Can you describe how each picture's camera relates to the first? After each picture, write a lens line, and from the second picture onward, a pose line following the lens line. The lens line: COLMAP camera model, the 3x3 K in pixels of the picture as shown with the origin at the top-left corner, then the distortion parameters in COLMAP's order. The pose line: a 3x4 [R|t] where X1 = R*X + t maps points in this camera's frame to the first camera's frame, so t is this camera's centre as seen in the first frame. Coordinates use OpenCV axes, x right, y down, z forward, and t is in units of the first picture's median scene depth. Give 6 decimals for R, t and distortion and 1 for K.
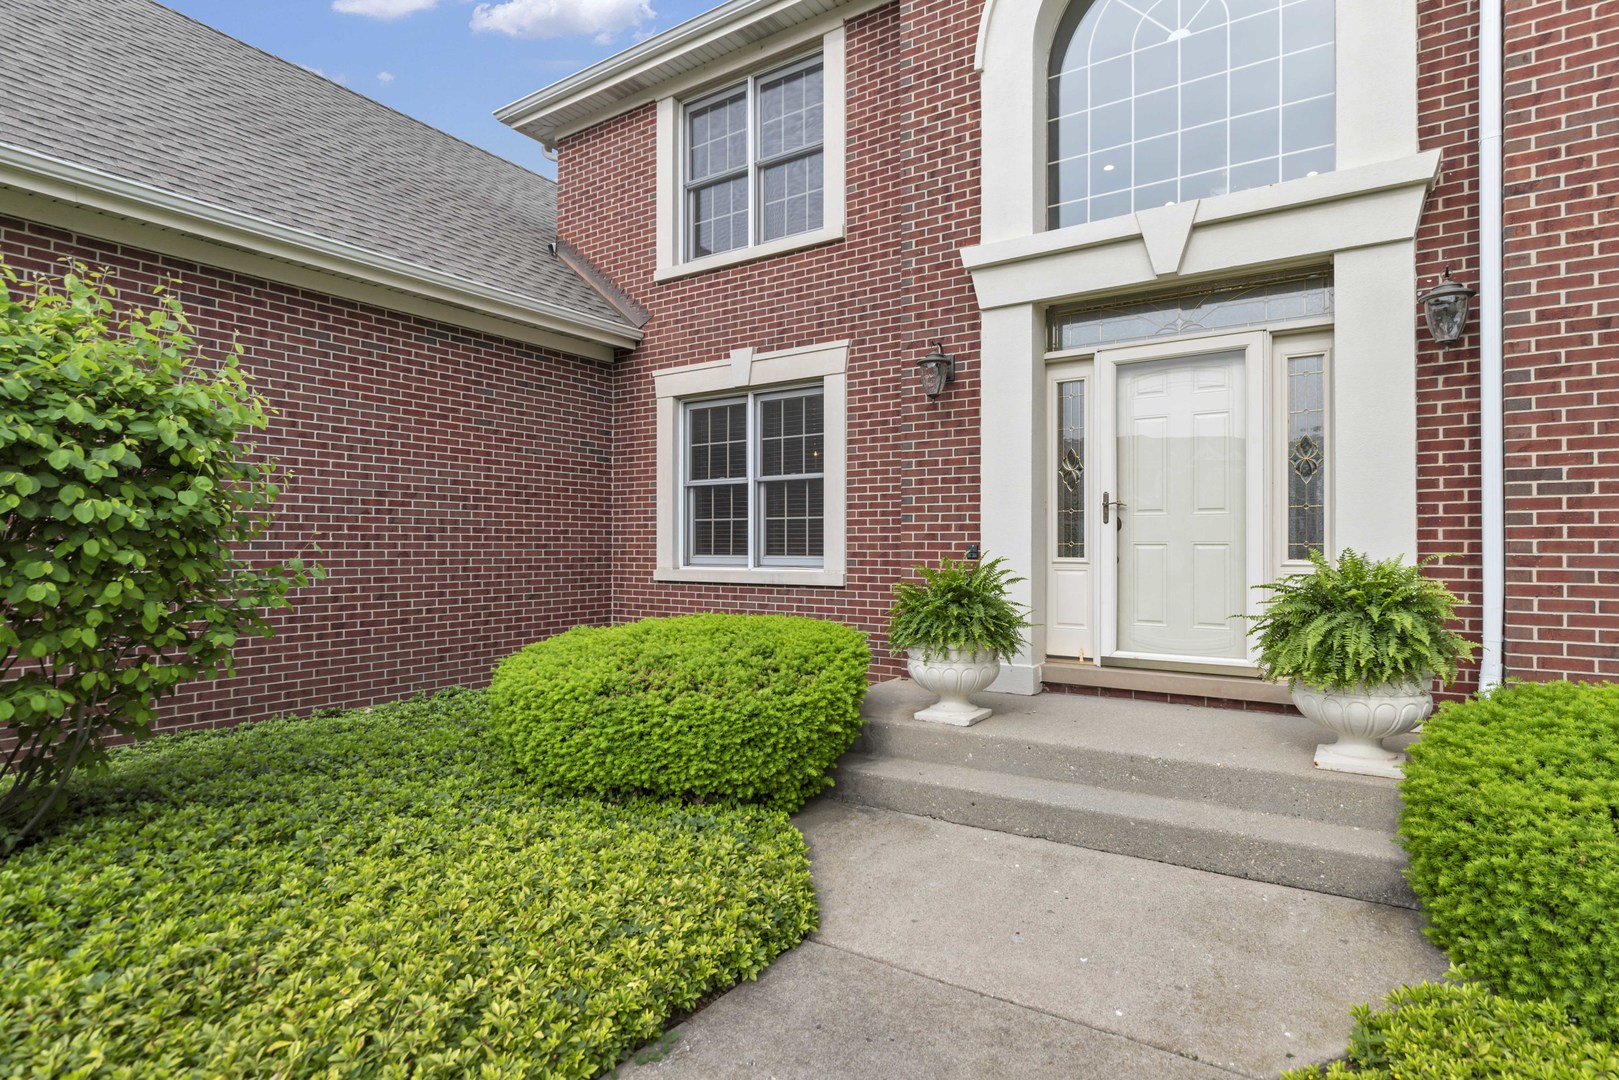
lens RADIAL K [[842.2, 0, 772.4], [0, 842.2, 545.1], [0, 0, 1]] dist [-0.002854, -0.000556]
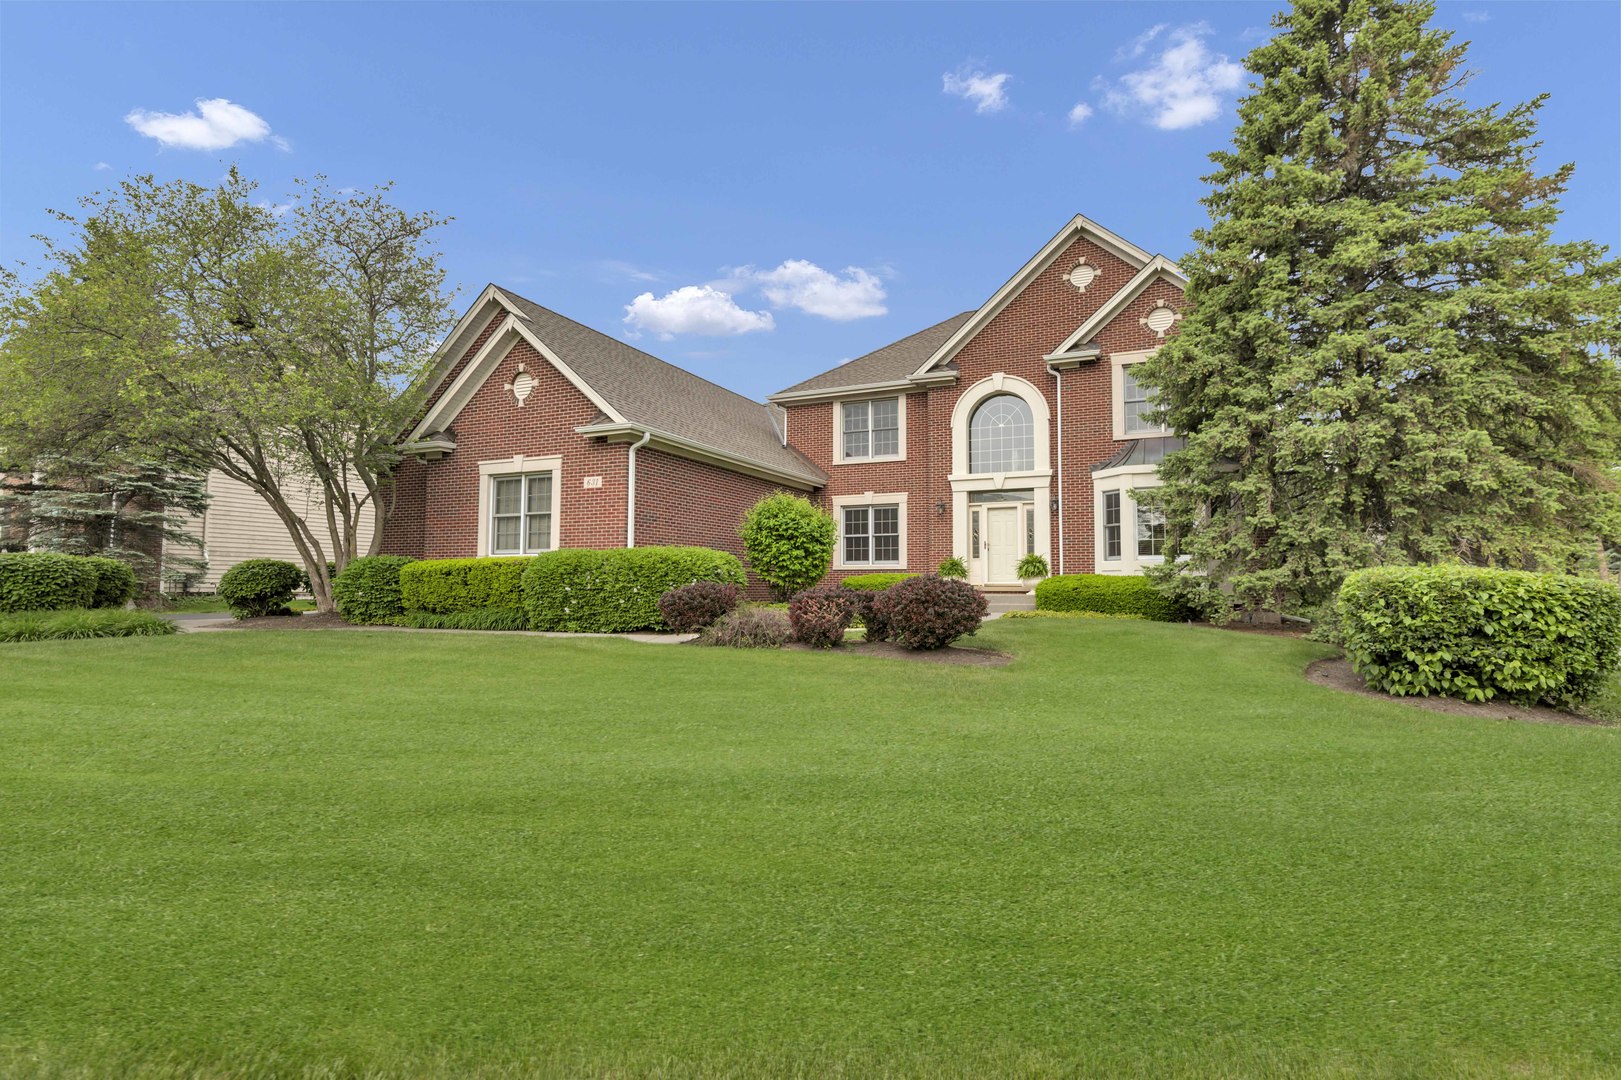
lens RADIAL K [[800.1, 0, 815.2], [0, 800.1, 543.2], [0, 0, 1]] dist [-0.001027, -0.000096]
pose [[0.981453, 0.011402, 0.191362, -0.786085], [-0.001339, 0.998613, -0.052630, 0.103614], [-0.191696, 0.051398, 0.980108, -1.796231]]
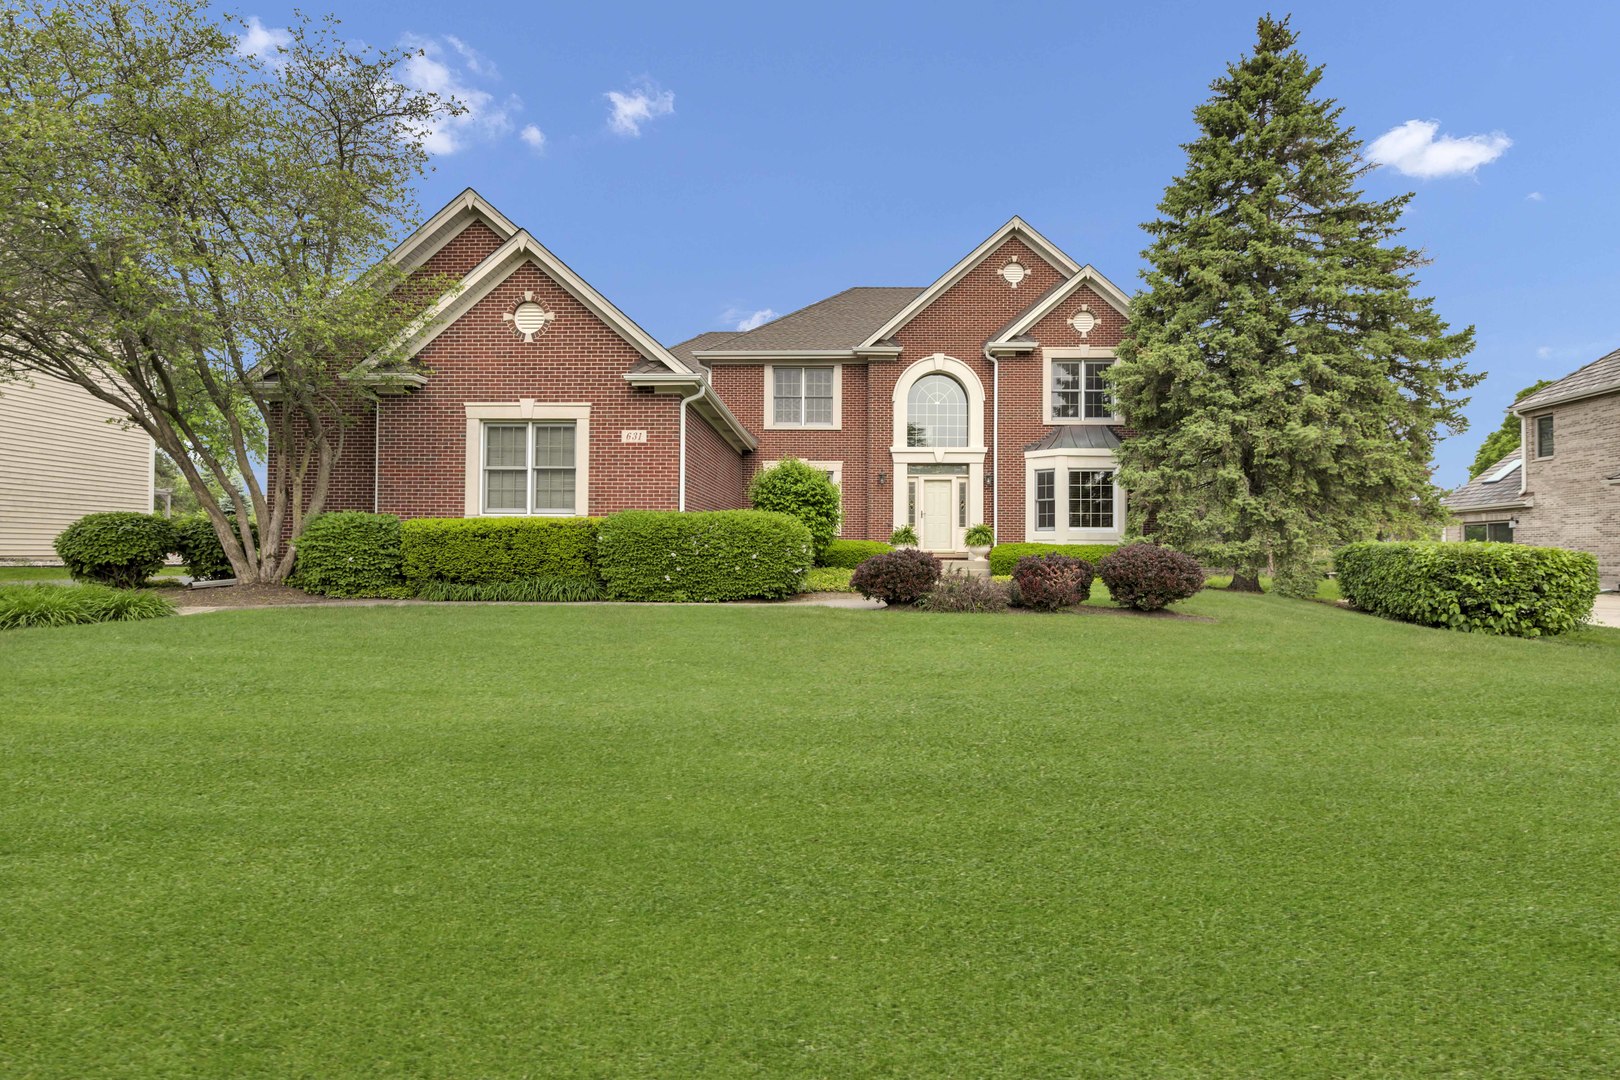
lens RADIAL K [[799.6, 0, 814.7], [0, 799.6, 543.2], [0, 0, 1]] dist [-0.001027, -0.000096]
pose [[0.834899, 0.011828, 0.550276, -1.614043], [-0.007489, 0.999921, -0.010131, 0.103212], [-0.550352, 0.004337, 0.834922, -1.458981]]
